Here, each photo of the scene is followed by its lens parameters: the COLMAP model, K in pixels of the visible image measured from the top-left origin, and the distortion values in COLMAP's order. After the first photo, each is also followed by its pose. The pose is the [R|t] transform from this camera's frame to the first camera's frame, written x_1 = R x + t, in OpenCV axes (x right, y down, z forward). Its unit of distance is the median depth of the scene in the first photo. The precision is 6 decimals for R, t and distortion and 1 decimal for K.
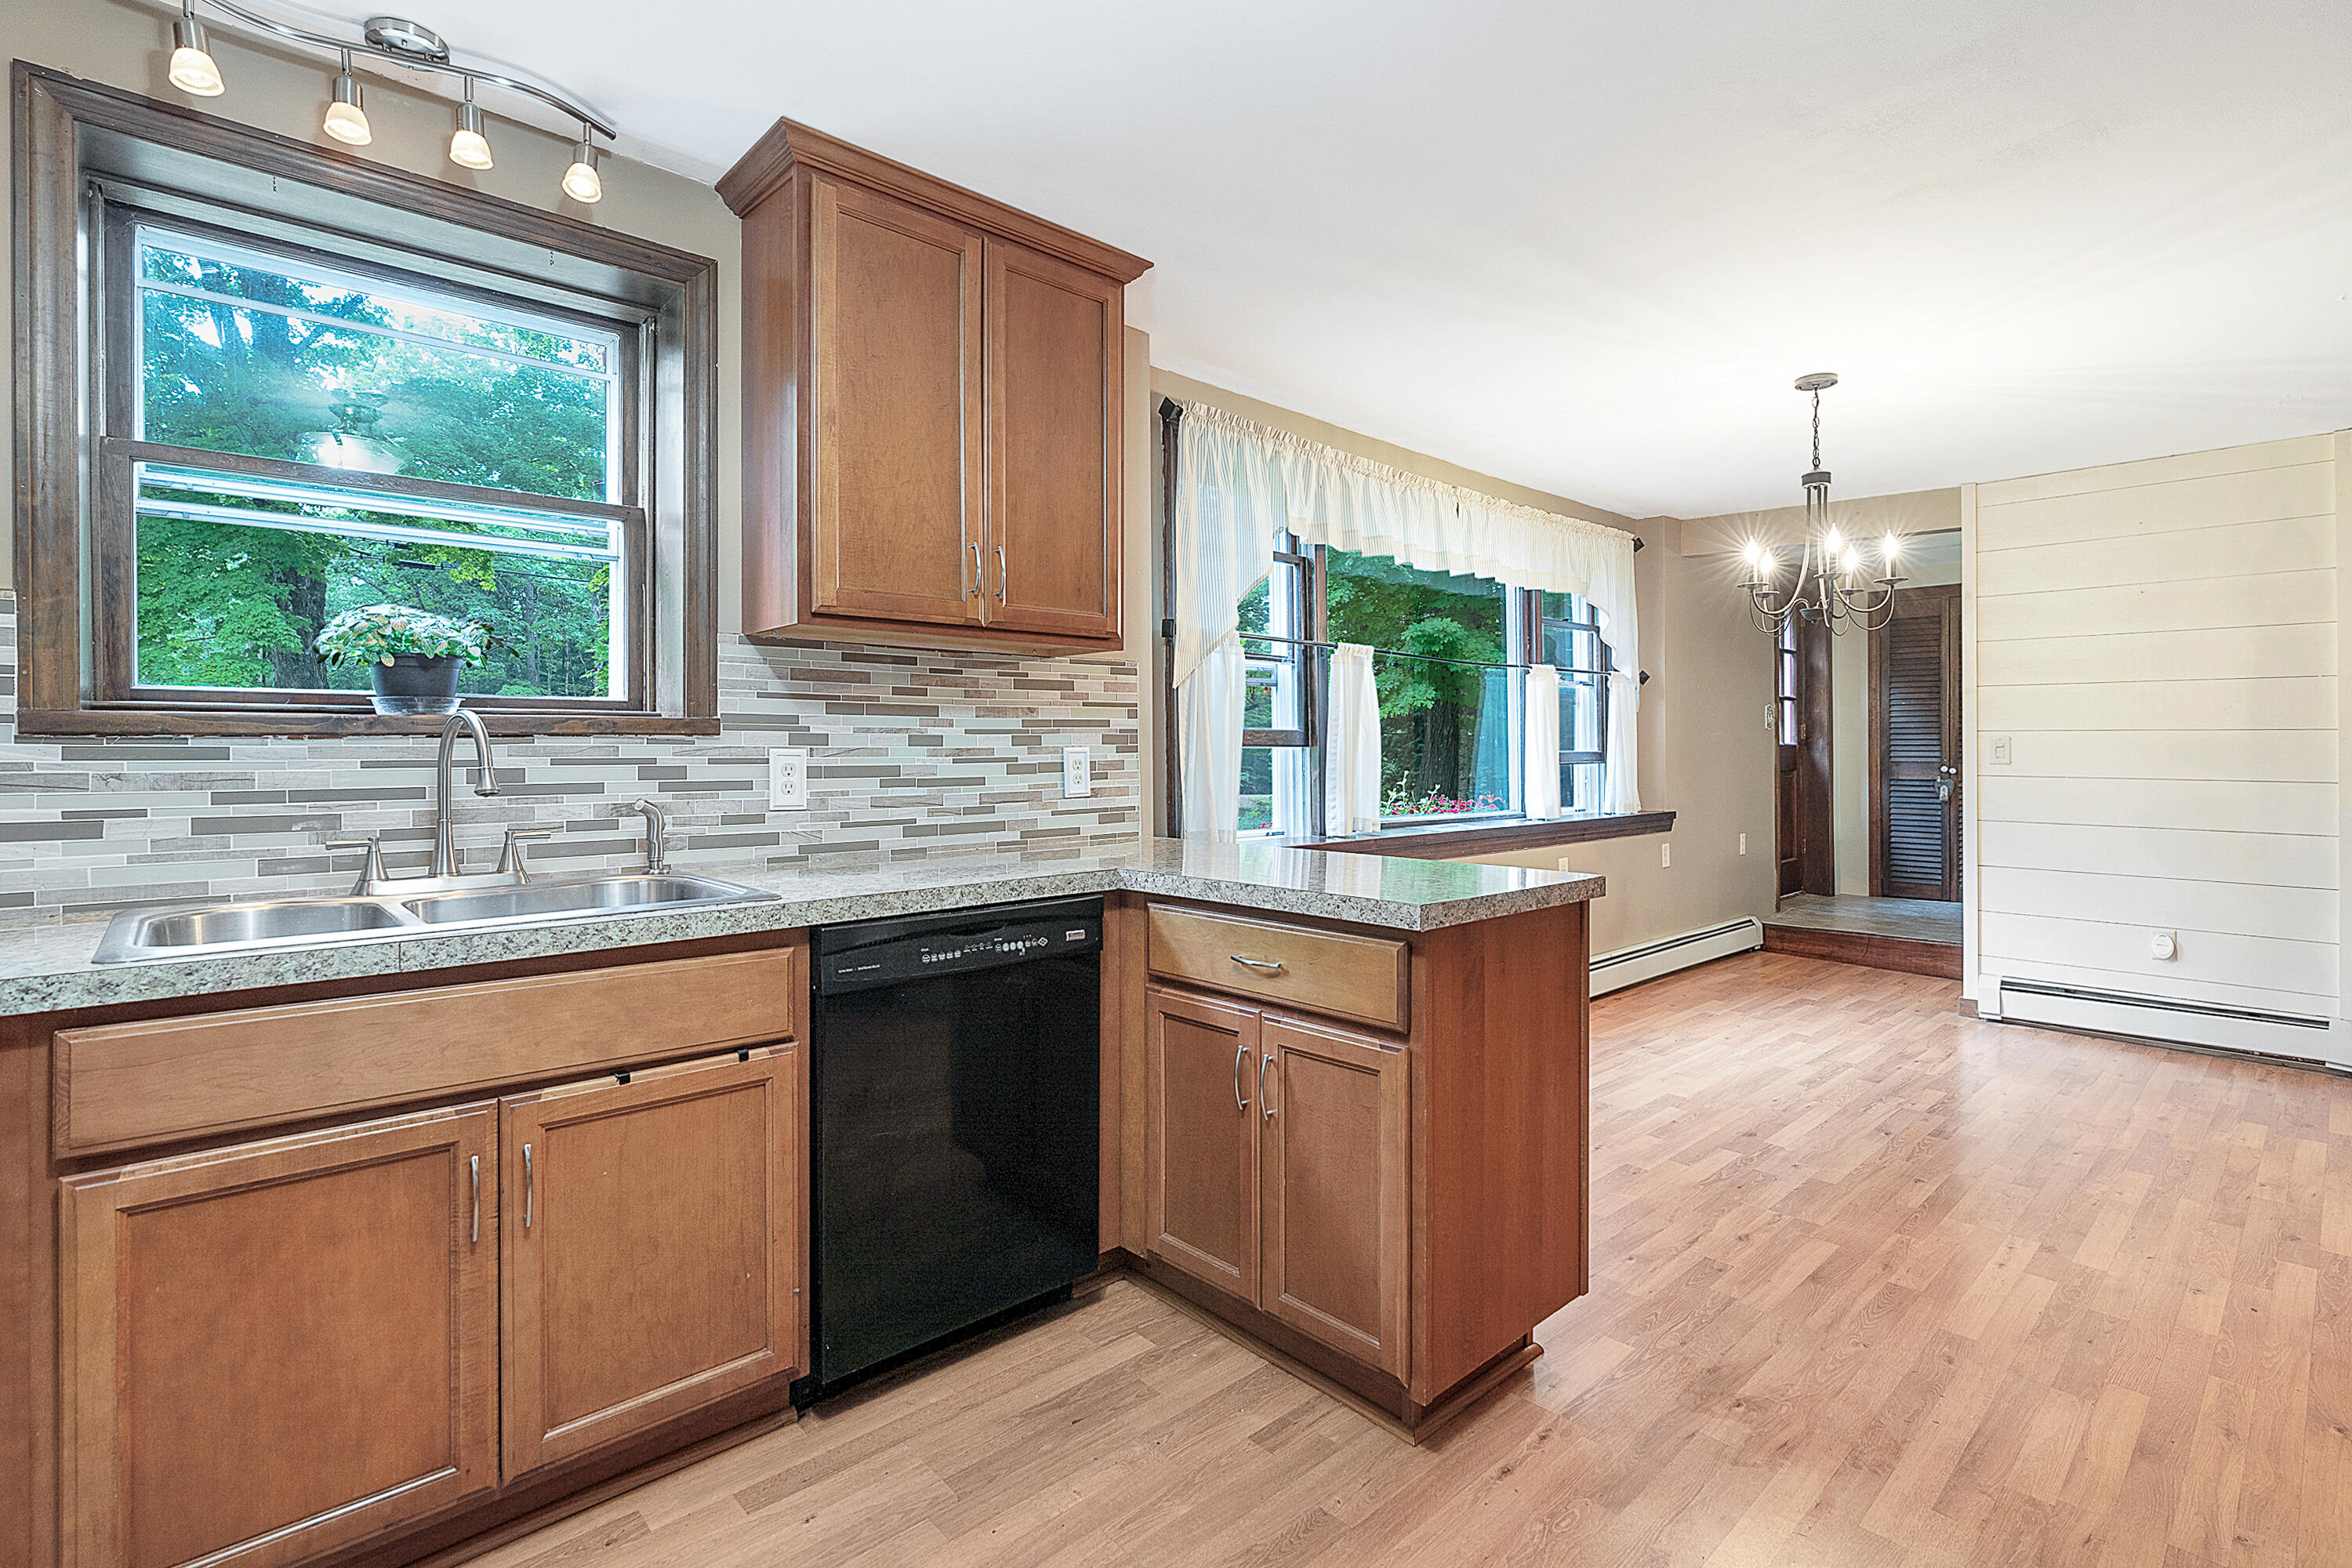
lens RADIAL K [[1121.7, 0, 1172.2], [0, 1121.7, 751.7], [0, 0, 1]] dist [-0.002679, -0.000323]
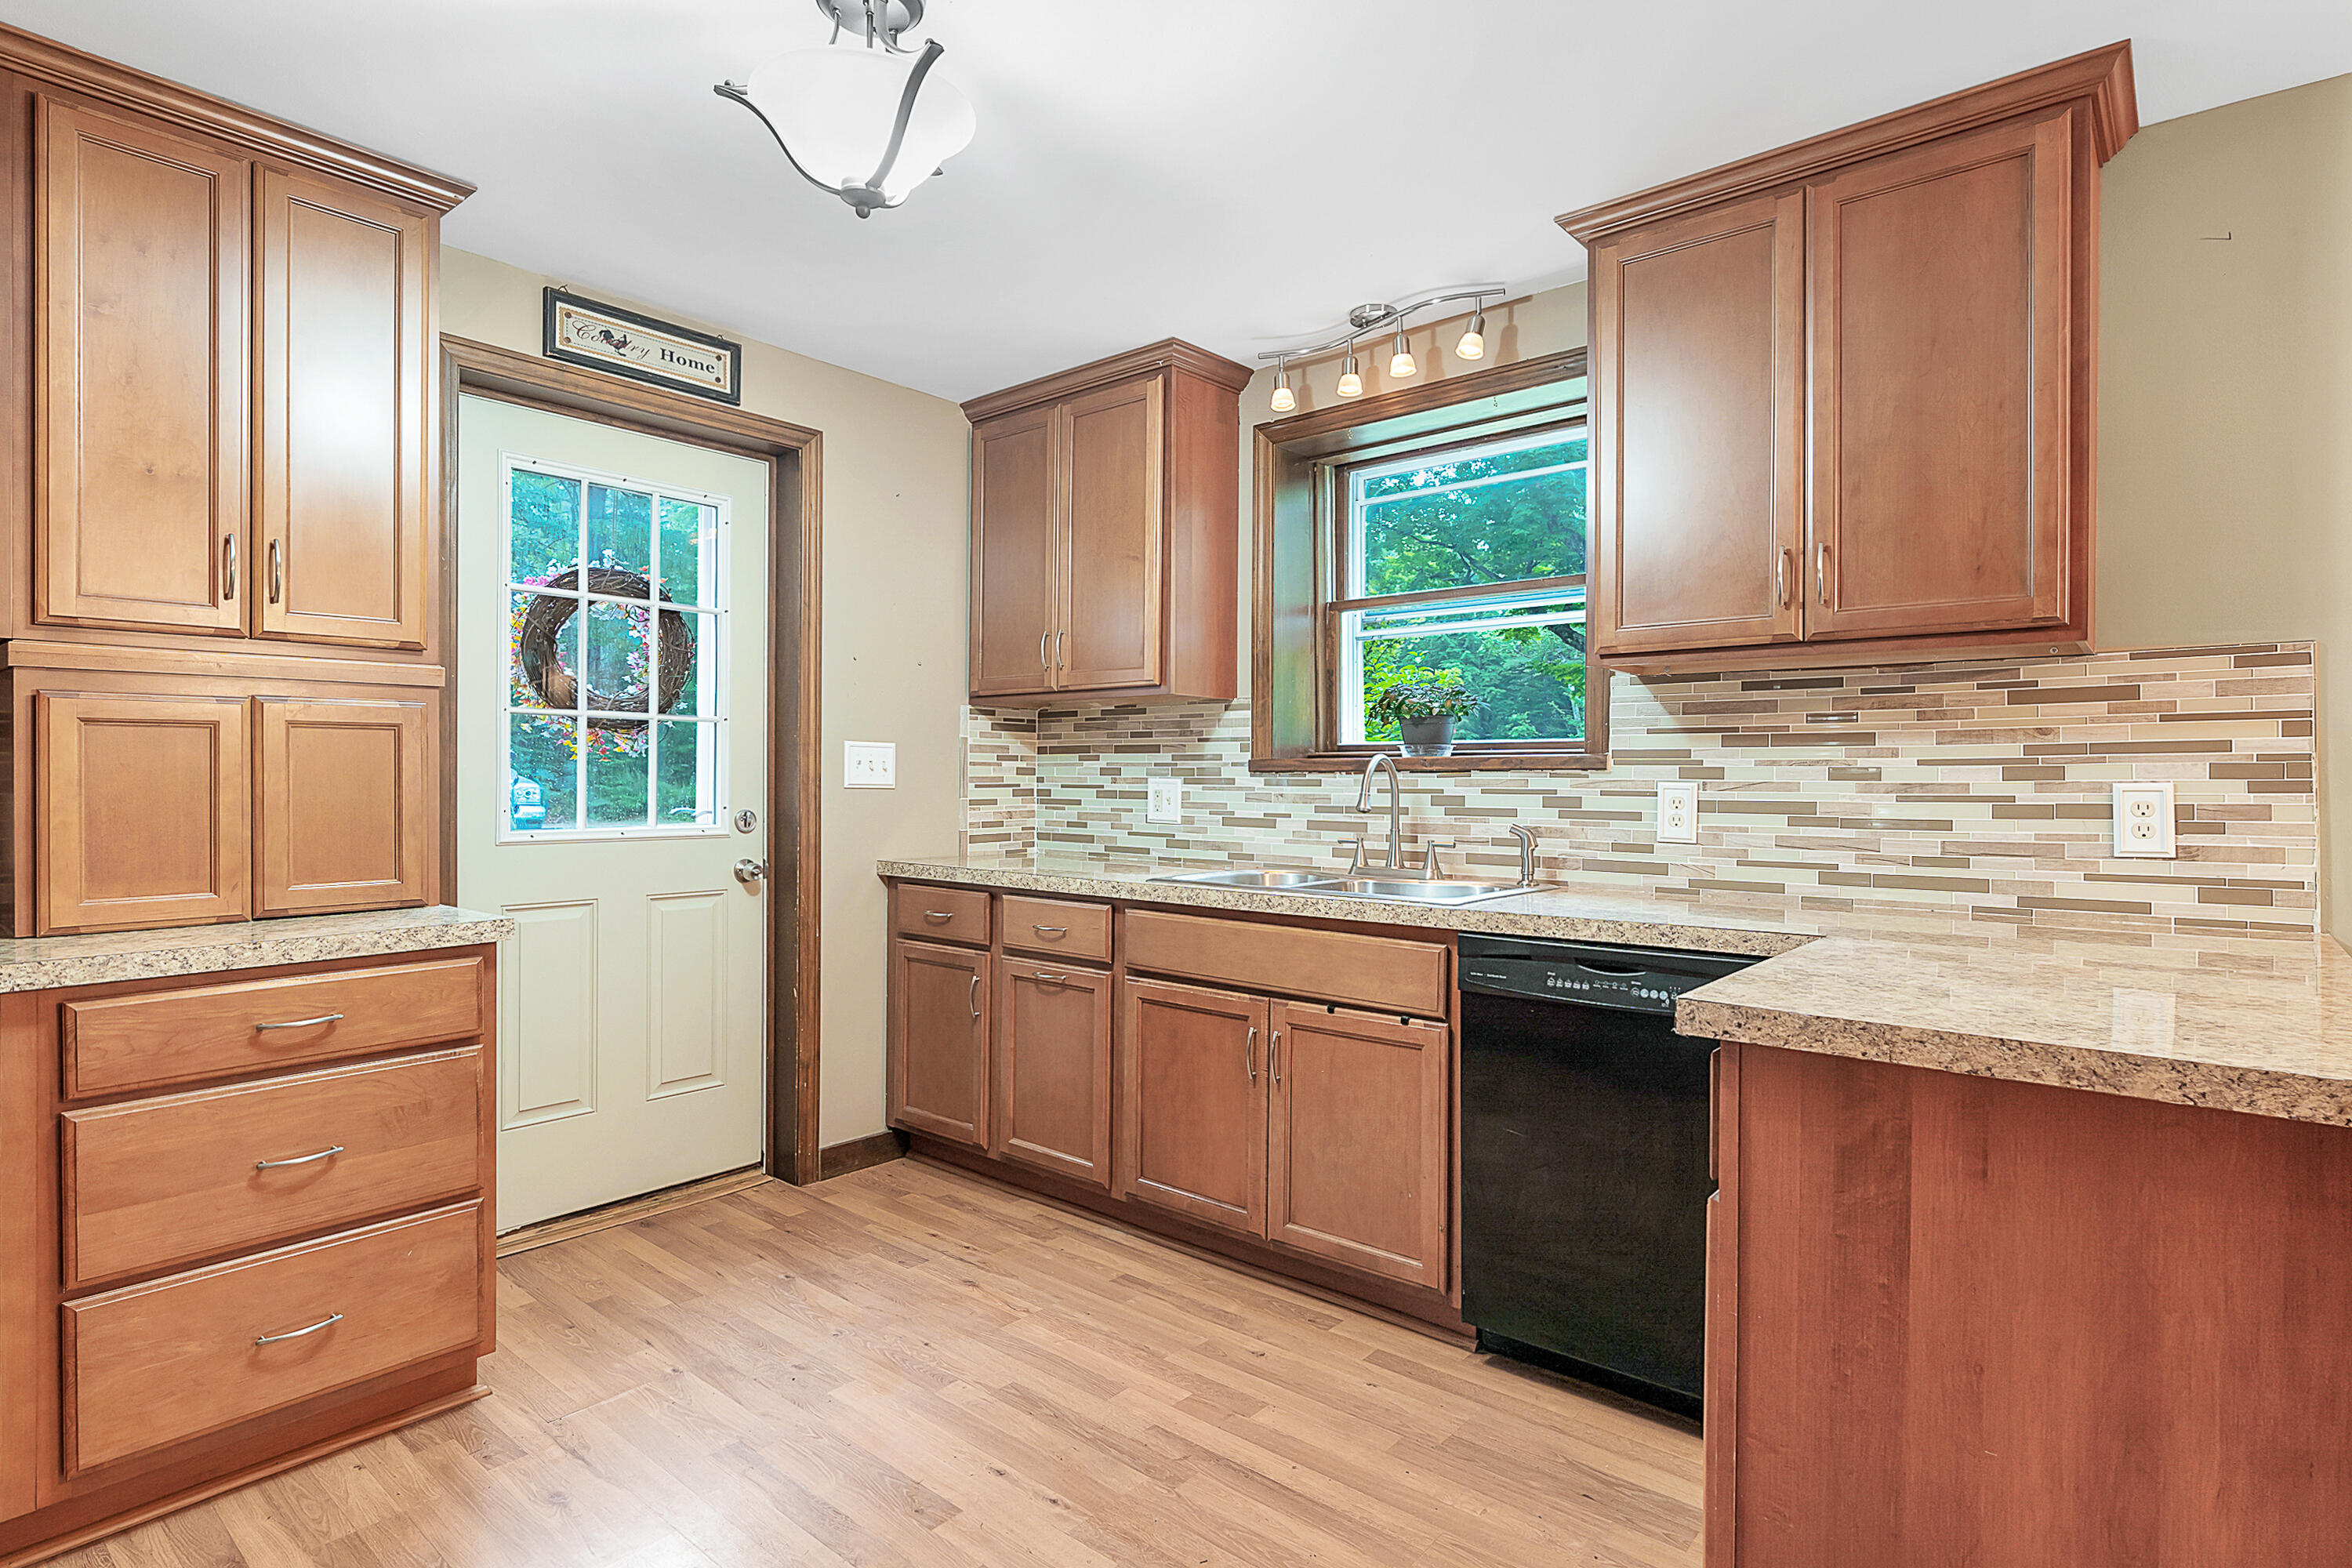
lens RADIAL K [[1183.4, 0, 1161.7], [0, 1183.4, 779.2], [0, 0, 1]] dist [-0.001789, 0.000884]
pose [[0.118923, 0.001529, -0.992902, 0.649574], [-0.008543, 0.999963, 0.000517, -0.001988], [0.992867, 0.008421, 0.118932, 0.393935]]
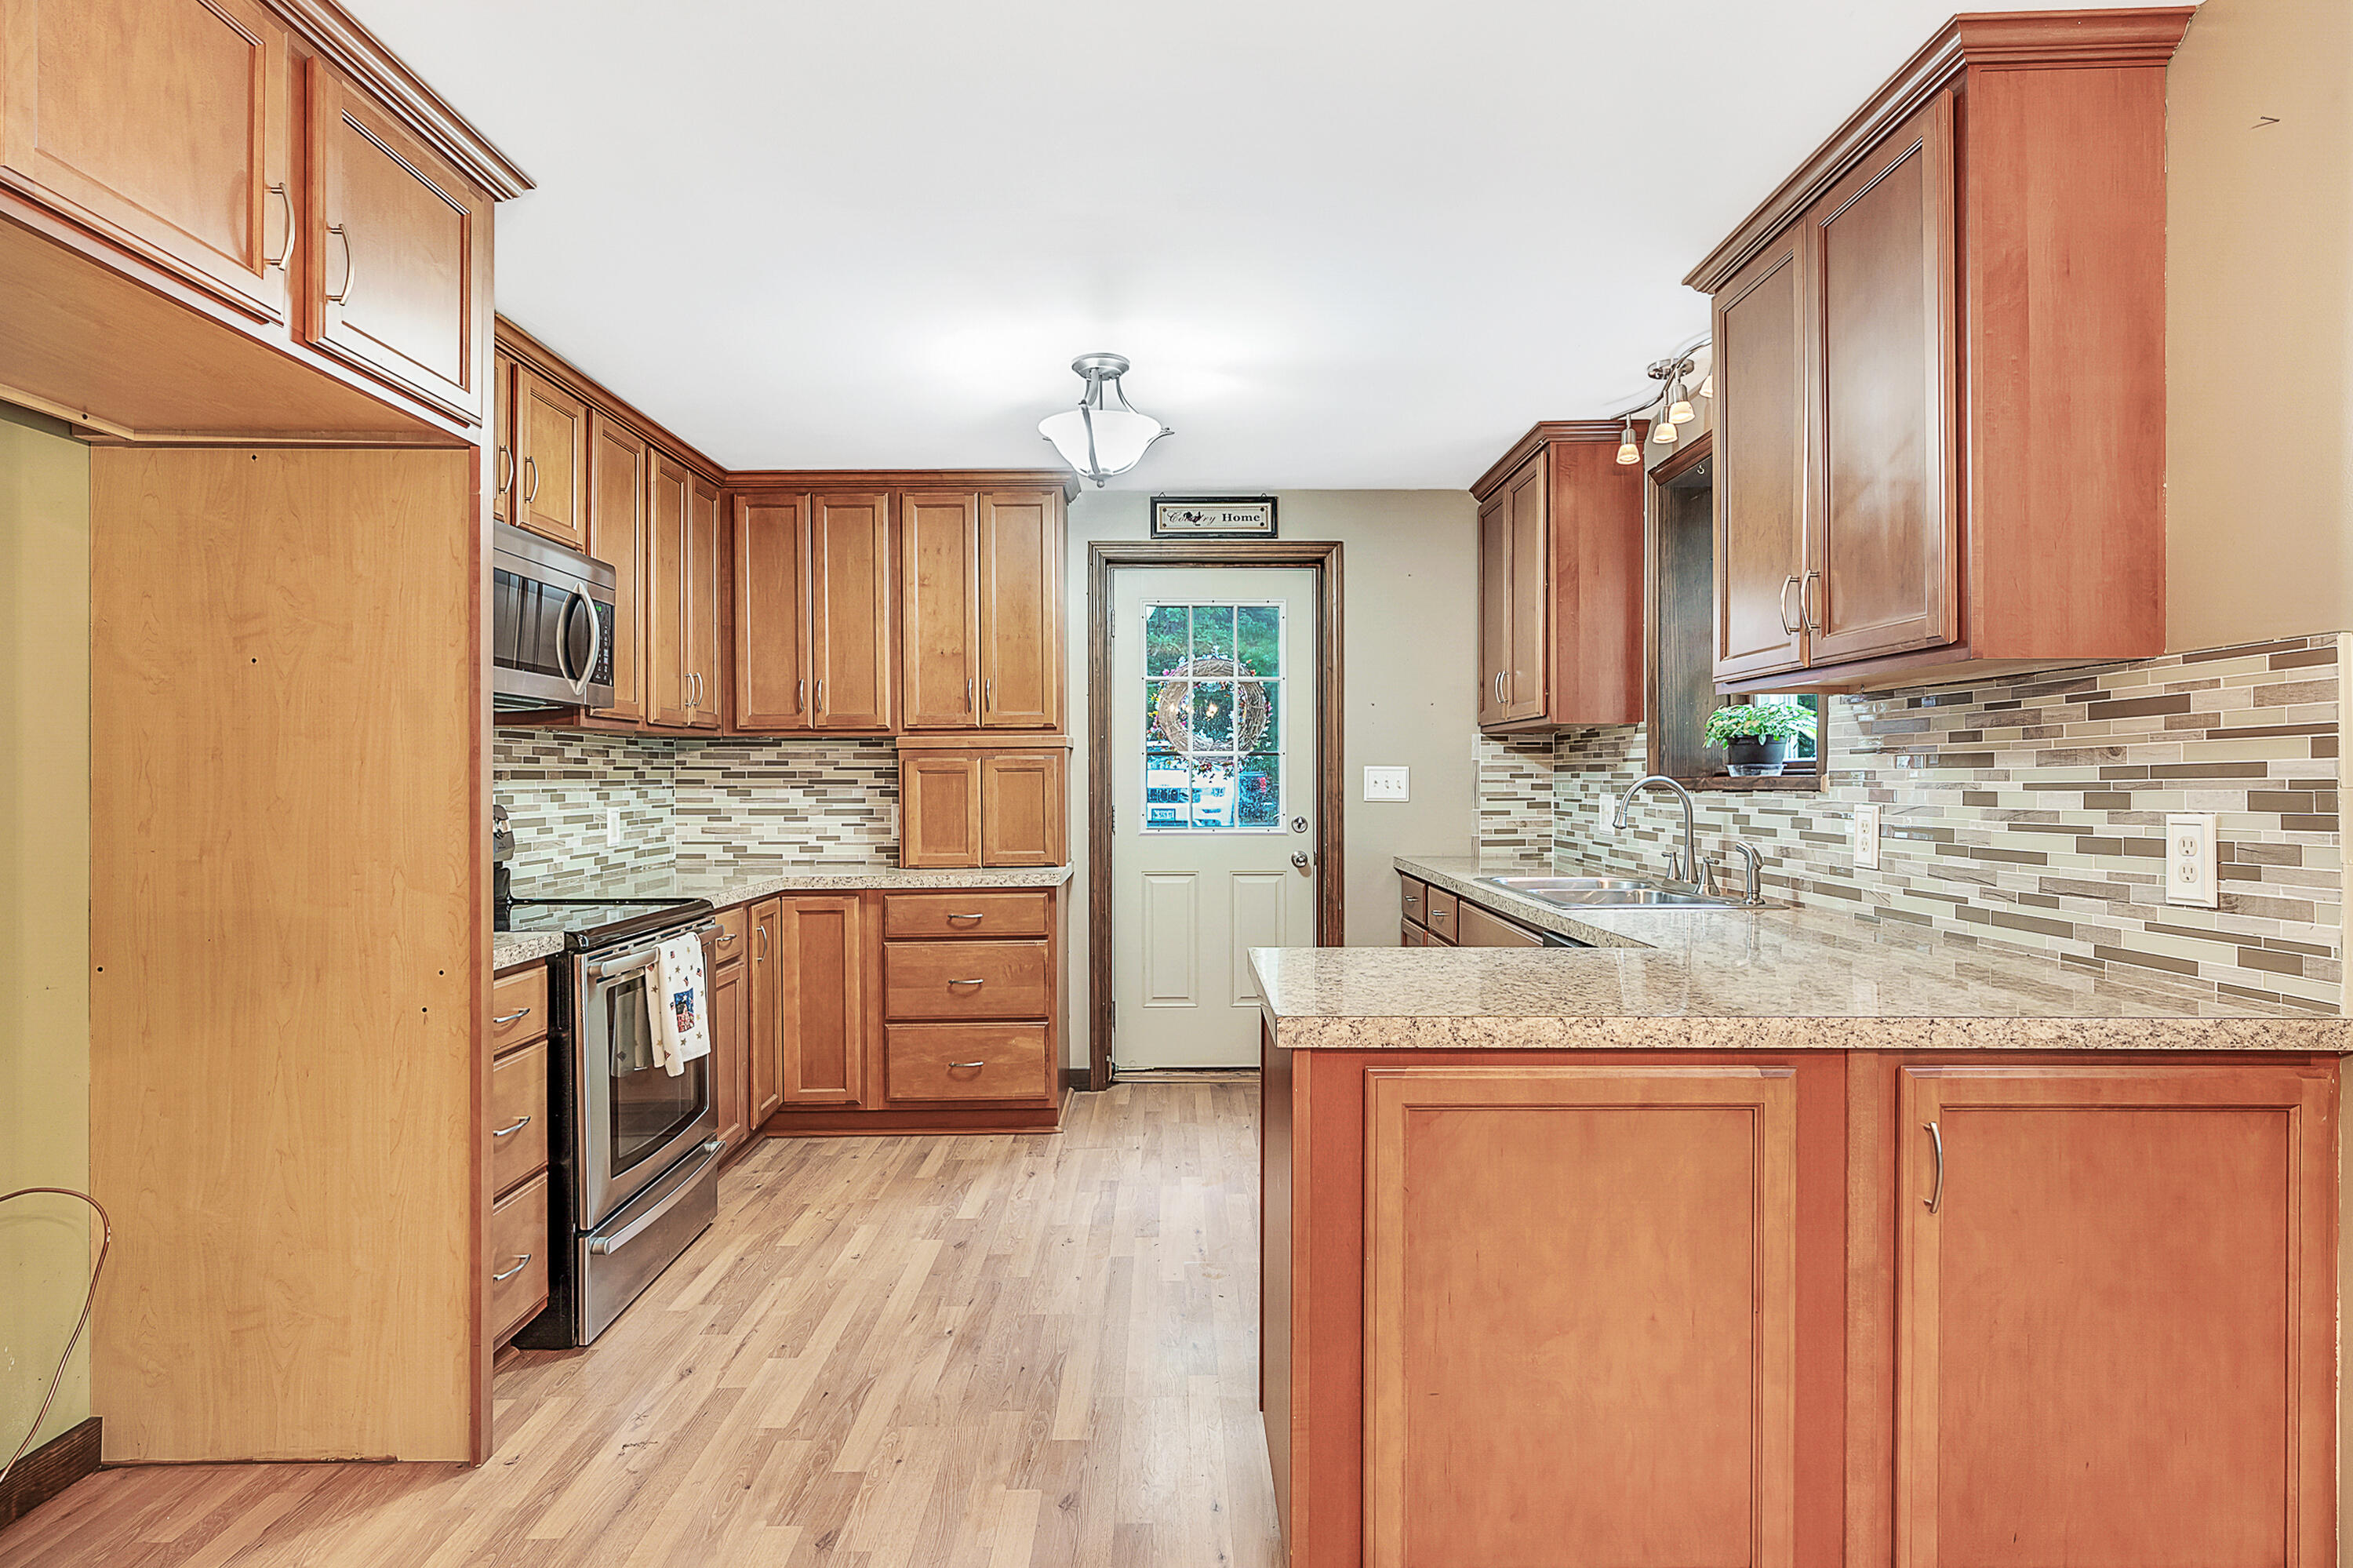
lens RADIAL K [[1184.0, 0, 1162.2], [0, 1184.0, 779.2], [0, 0, 1]] dist [-0.001789, 0.000884]
pose [[-0.683281, 0.002775, -0.730151, 0.805643], [0.000958, 0.999995, 0.002904, -0.027793], [0.730155, 0.001284, -0.683280, 1.218722]]
